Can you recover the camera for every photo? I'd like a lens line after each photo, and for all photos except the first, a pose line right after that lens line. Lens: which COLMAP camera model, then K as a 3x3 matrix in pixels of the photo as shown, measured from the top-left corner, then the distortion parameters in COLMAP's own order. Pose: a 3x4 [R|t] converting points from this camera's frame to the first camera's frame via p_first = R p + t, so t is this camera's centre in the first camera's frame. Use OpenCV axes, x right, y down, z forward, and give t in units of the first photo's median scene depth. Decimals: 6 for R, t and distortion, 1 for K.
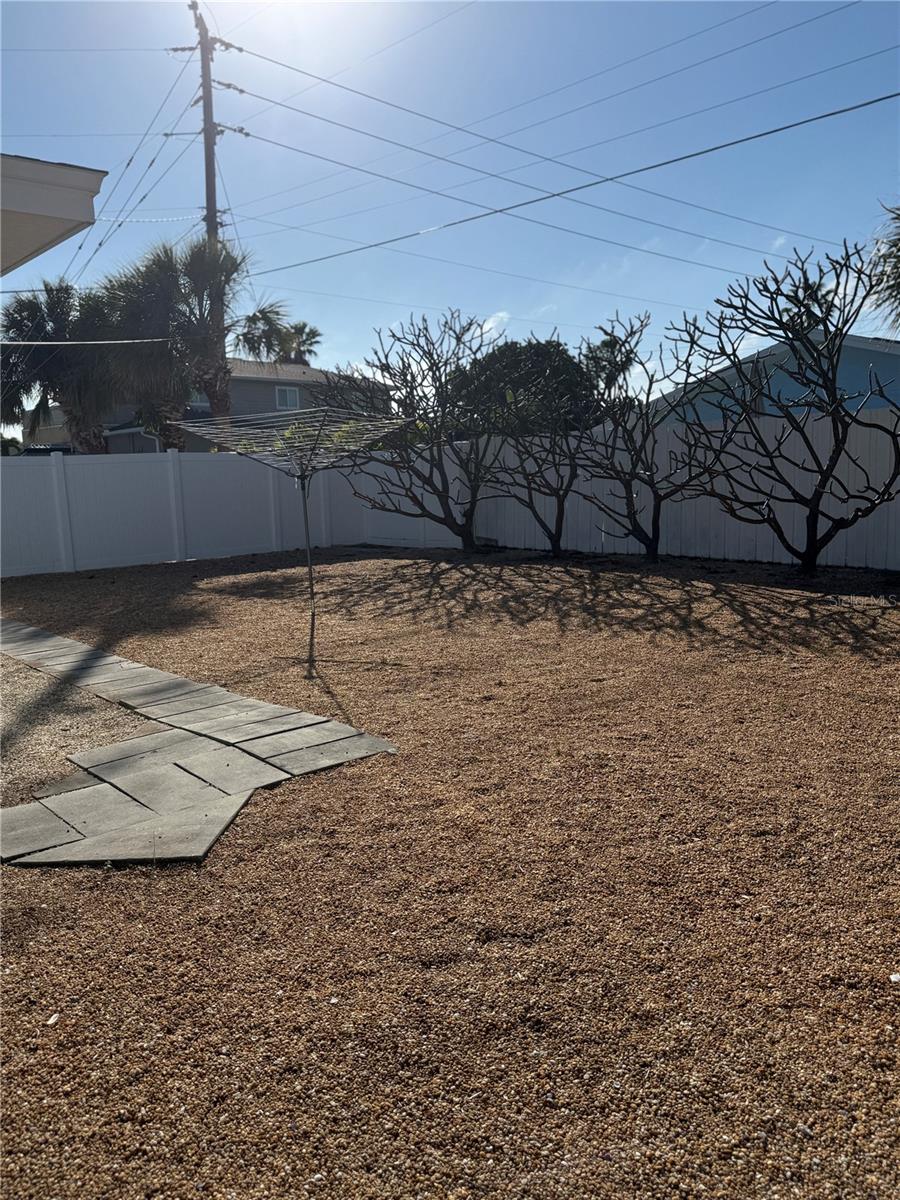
lens RADIAL K [[890.1, 0, 450.0], [0, 890.1, 600.0], [0, 0, 1]] dist [-0.000572, -0.002924]
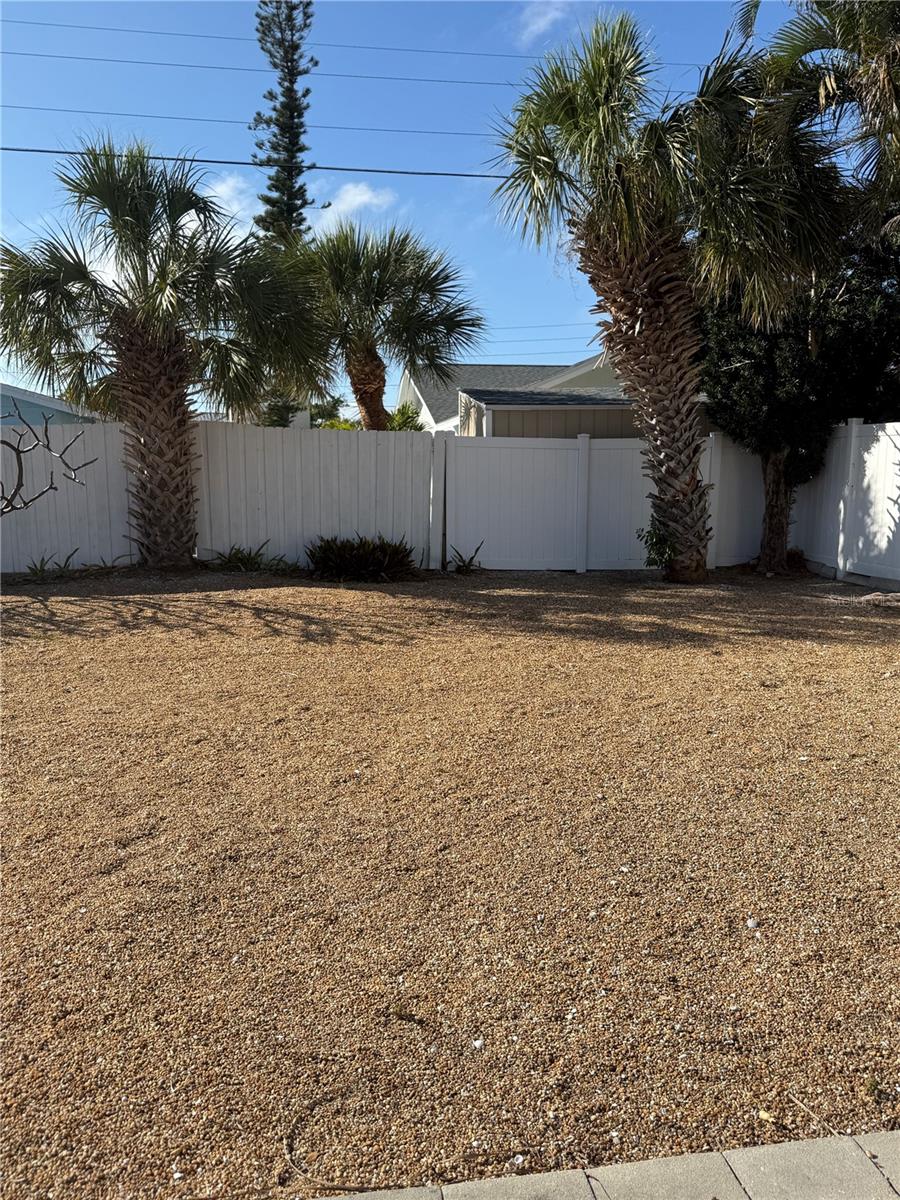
lens RADIAL K [[939.4, 0, 450.0], [0, 939.4, 600.0], [0, 0, 1]] dist [0.002045, -0.007312]
pose [[0.505108, -0.107029, 0.856394, -0.665524], [0.126570, 0.990738, 0.049166, 0.036617], [-0.853725, 0.083560, 0.513976, -0.049849]]
